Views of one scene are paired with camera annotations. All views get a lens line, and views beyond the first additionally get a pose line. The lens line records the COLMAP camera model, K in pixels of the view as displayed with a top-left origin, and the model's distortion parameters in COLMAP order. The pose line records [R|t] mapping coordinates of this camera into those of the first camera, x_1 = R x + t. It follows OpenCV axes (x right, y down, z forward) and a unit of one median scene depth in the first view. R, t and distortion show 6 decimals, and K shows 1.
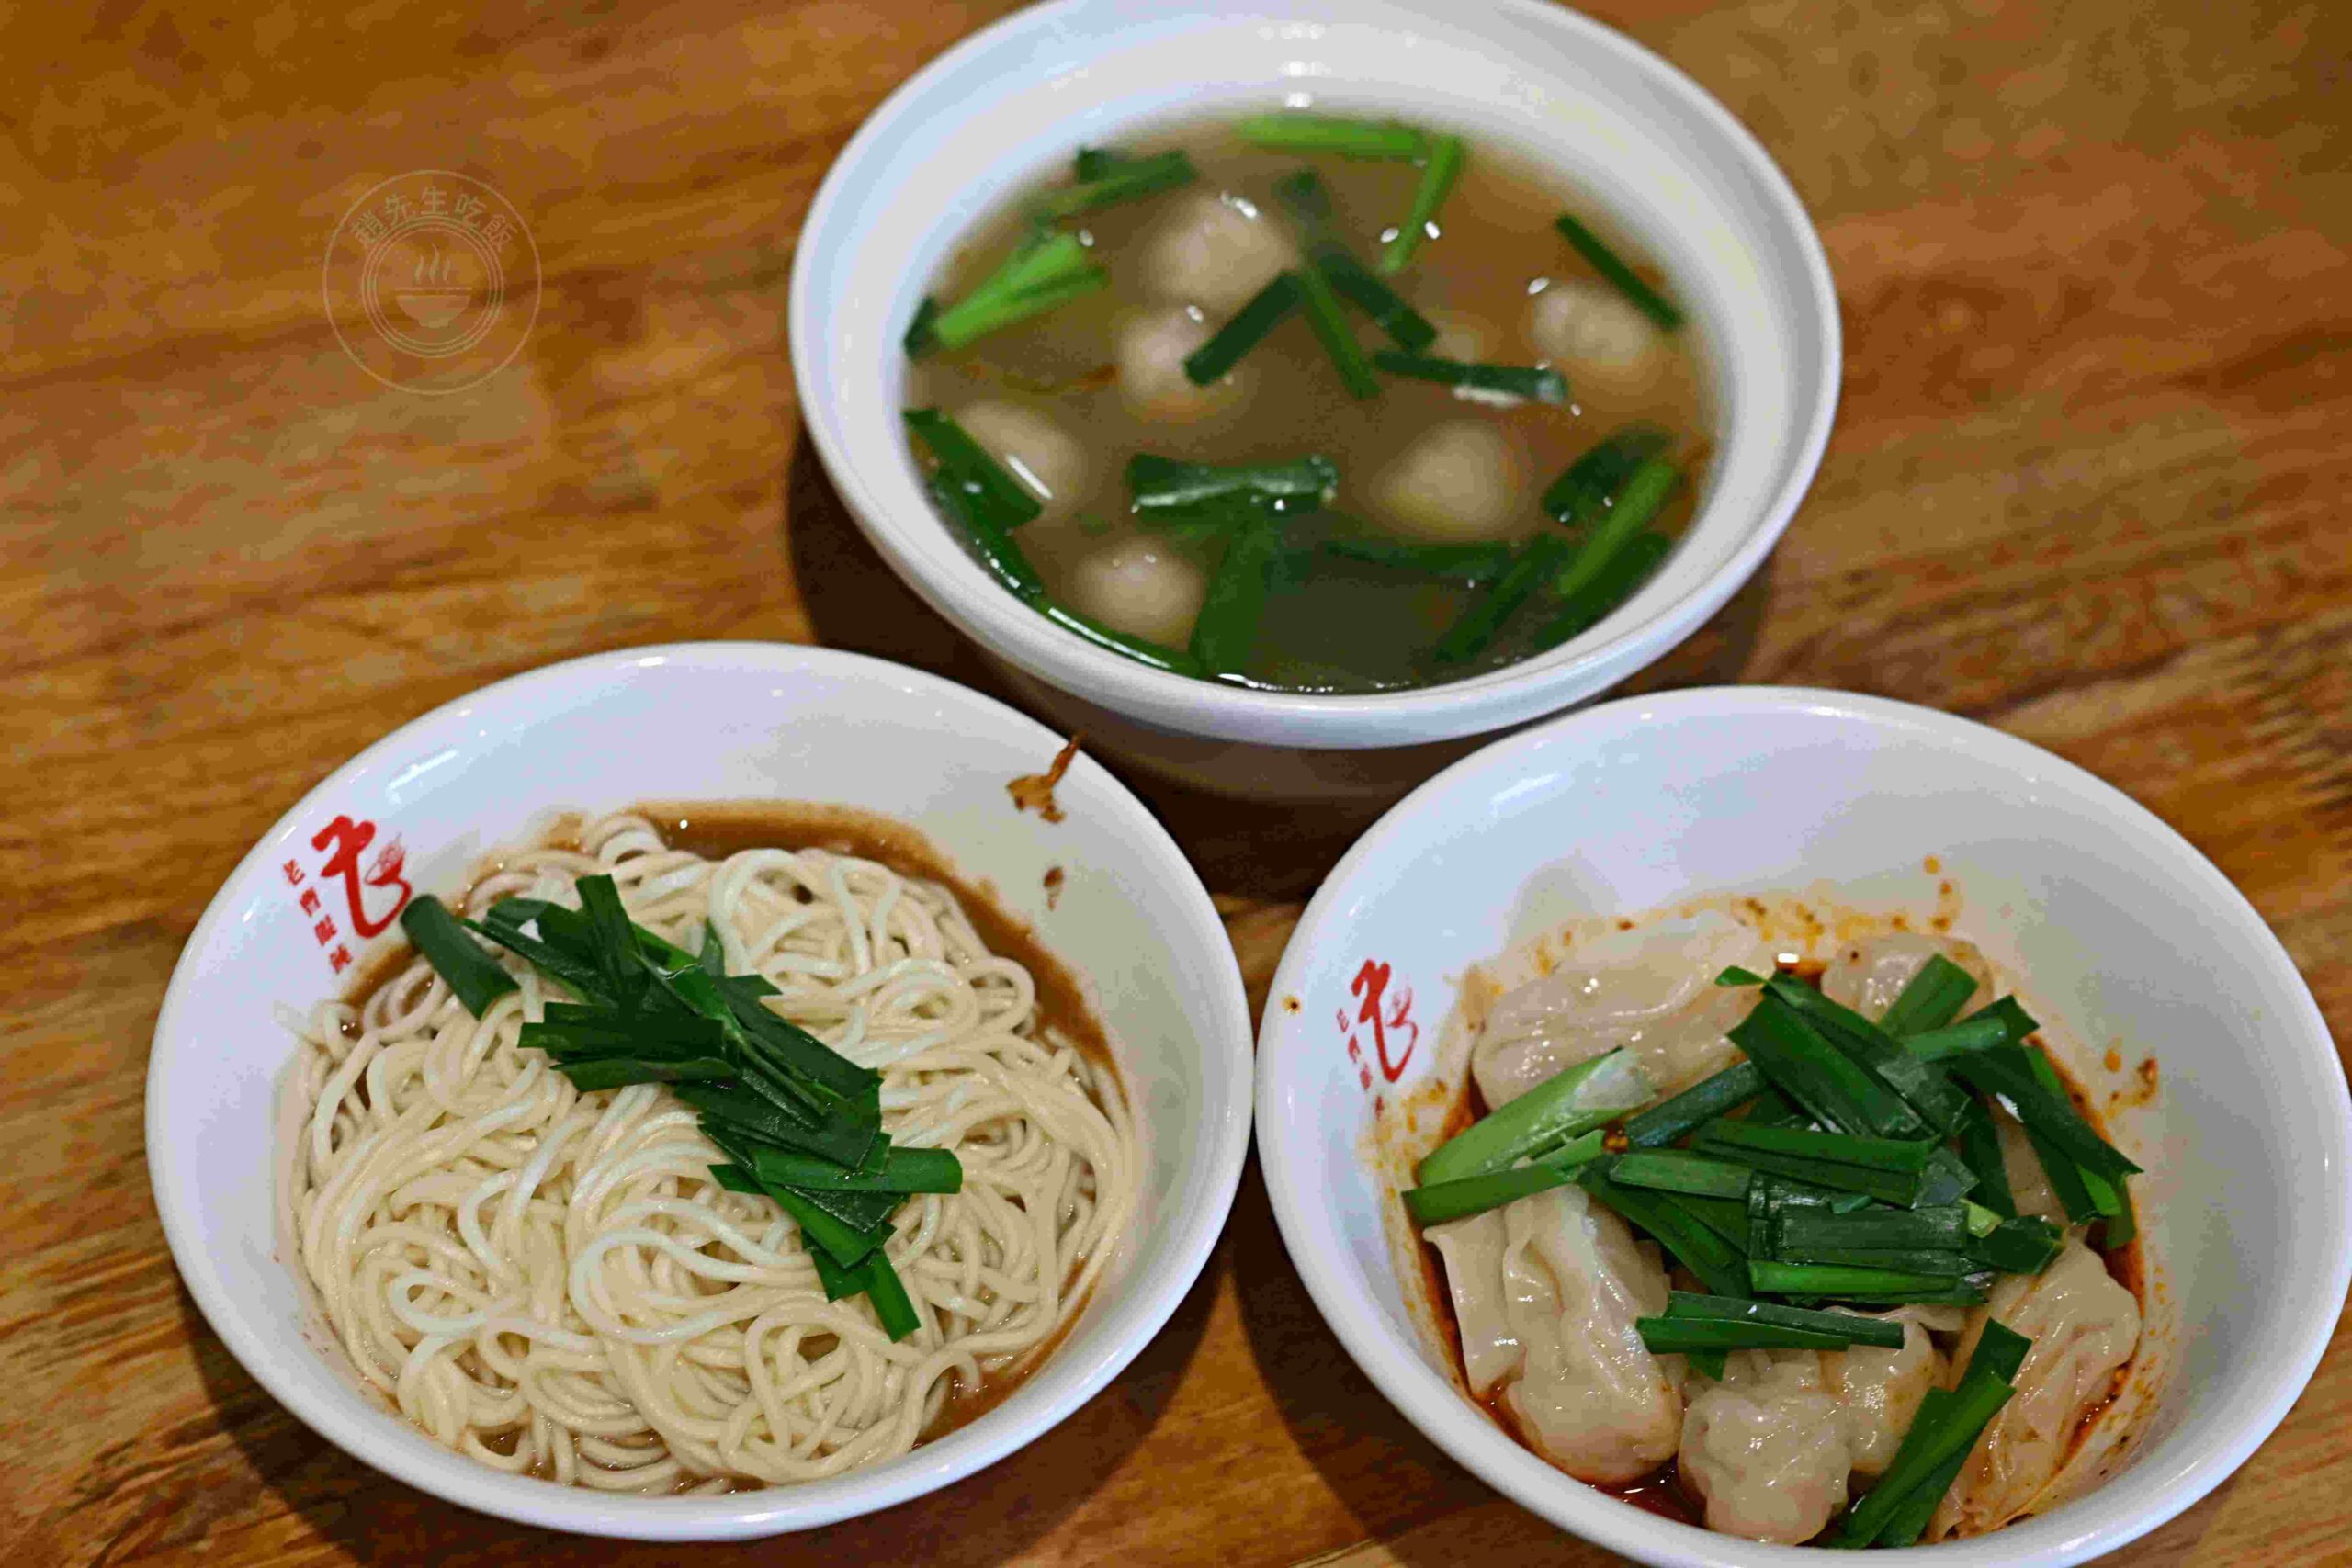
lens RADIAL K [[4939.2, 0, 1175.8], [0, 4939.2, 782.4], [0, 0, 1]] dist [0.002034, 0.000000]
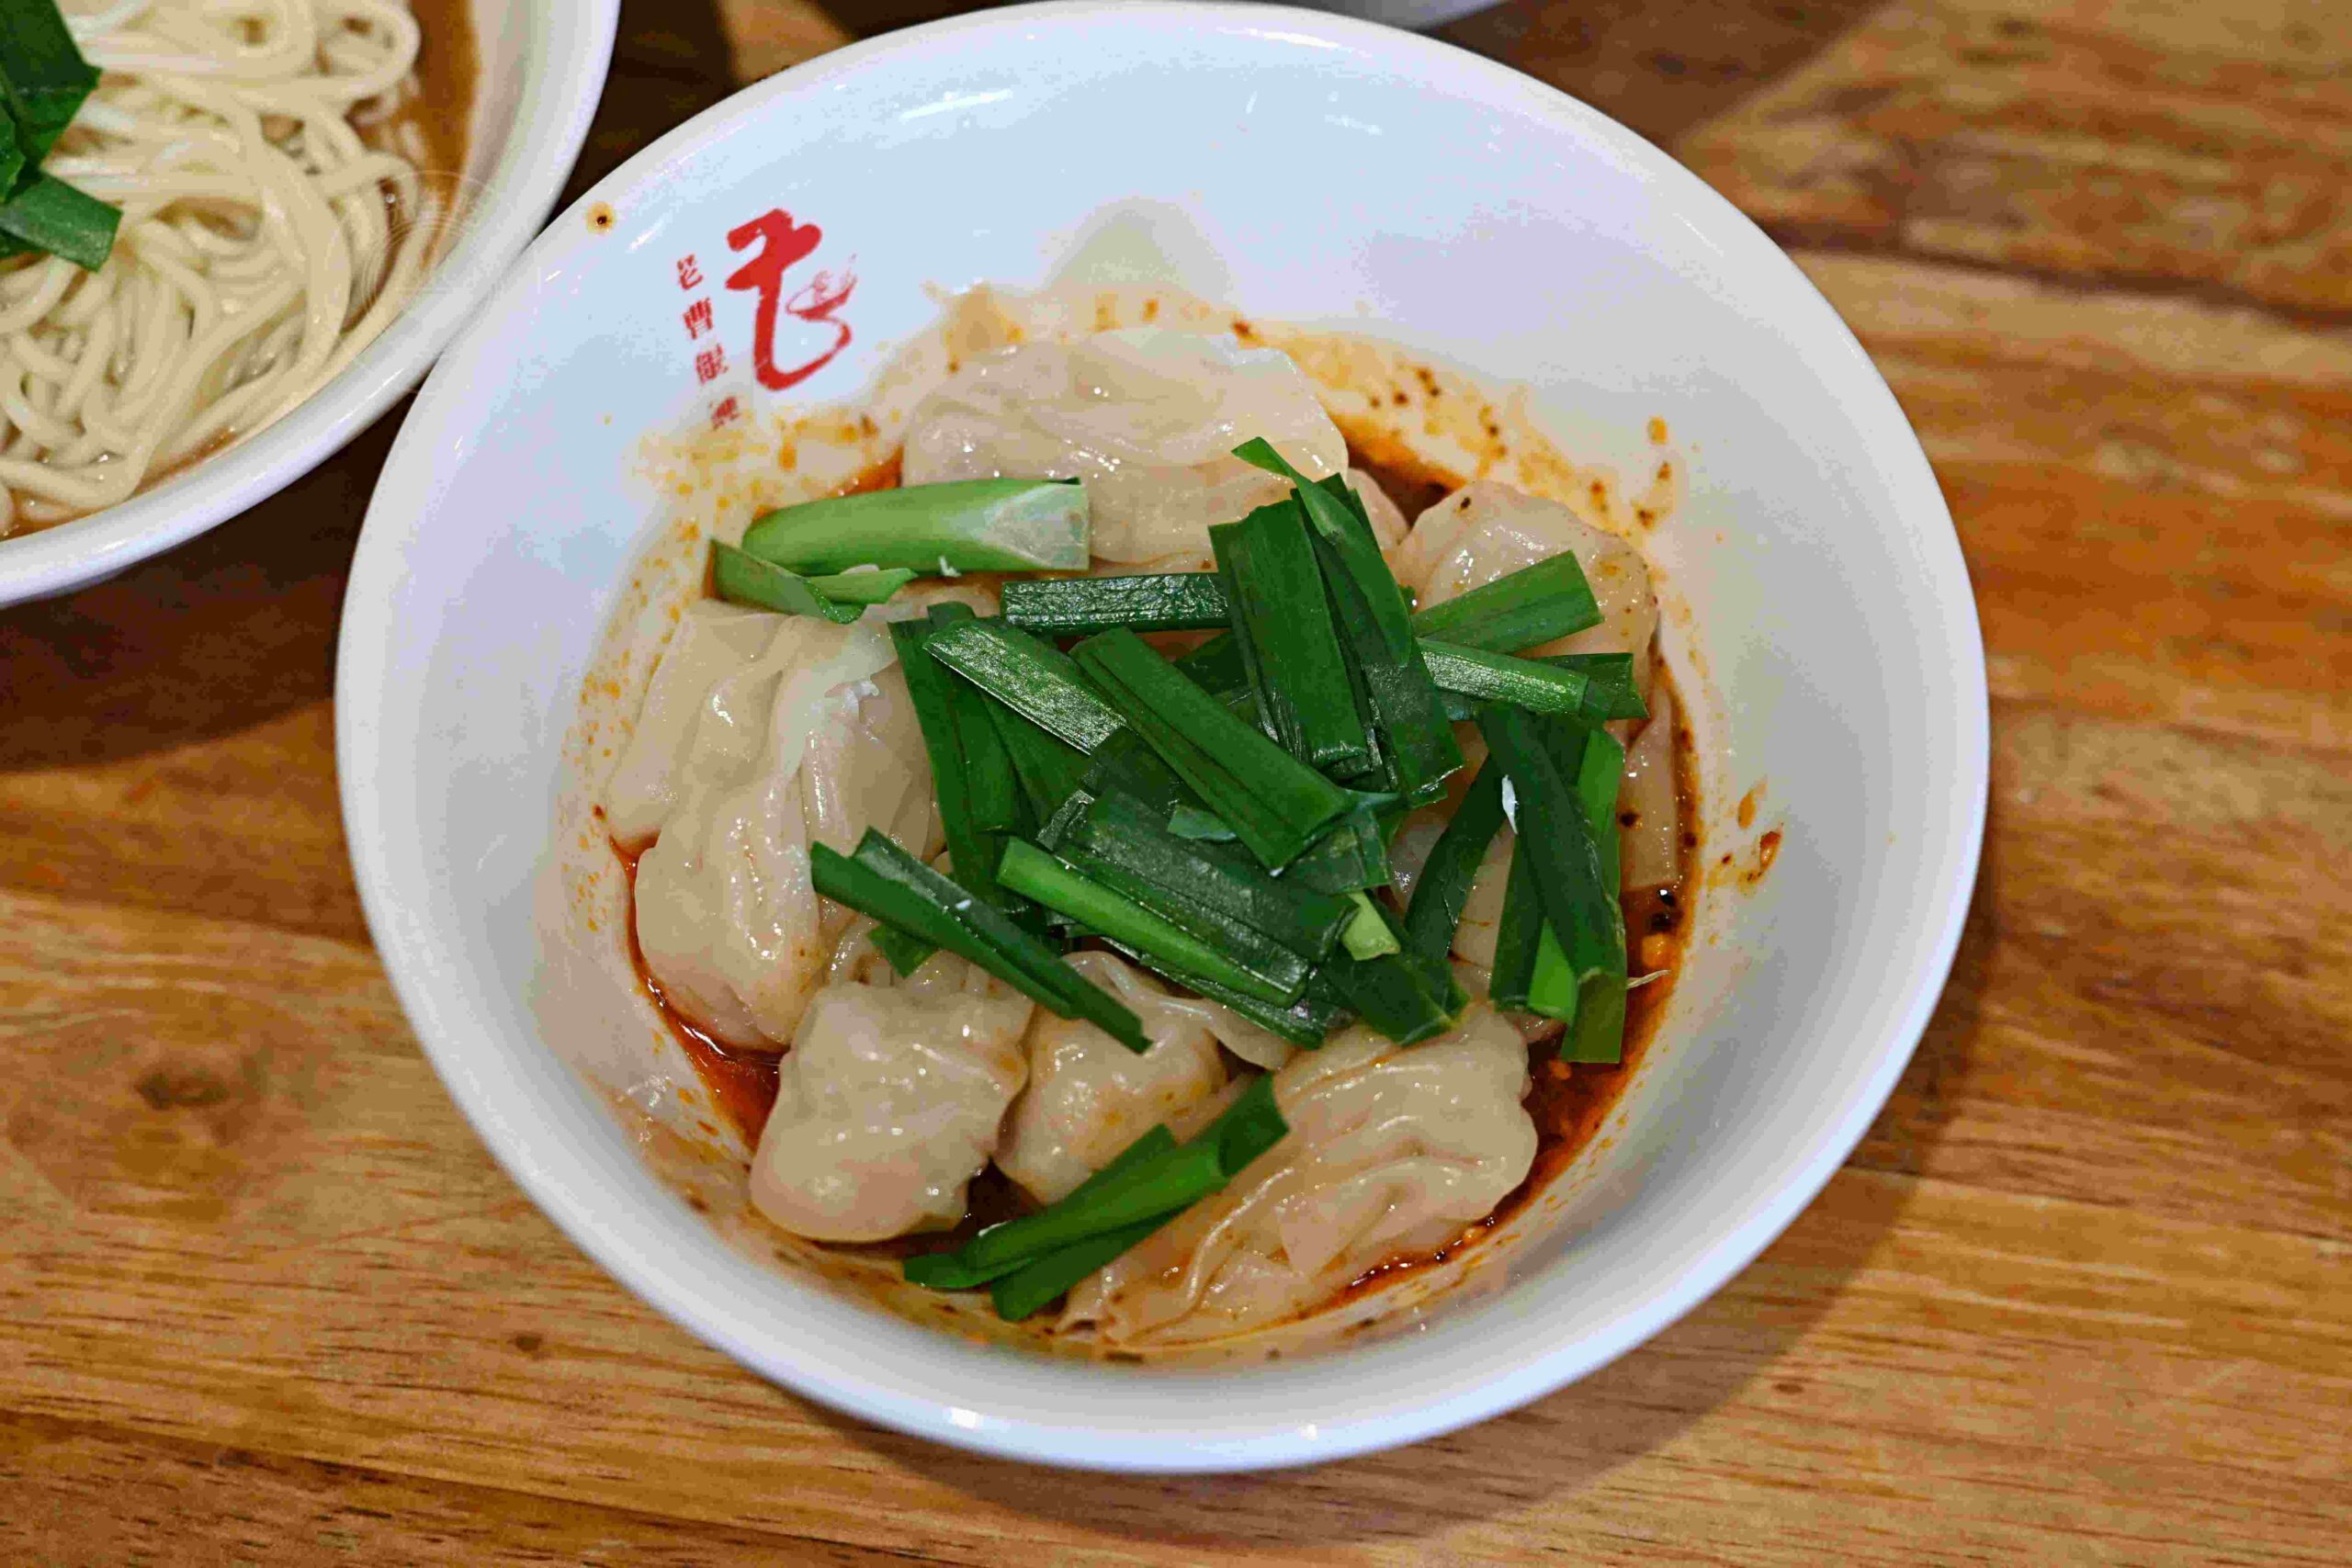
lens RADIAL K [[4939.2, 0, 1175.3], [0, 4939.2, 786.3], [0, 0, 1]] dist [0.002034, 0.000000]
pose [[0.874654, 0.428942, -0.225807, 0.274264], [-0.380475, 0.896116, 0.228506, -0.069356], [0.300365, -0.113950, 0.946993, 0.356184]]
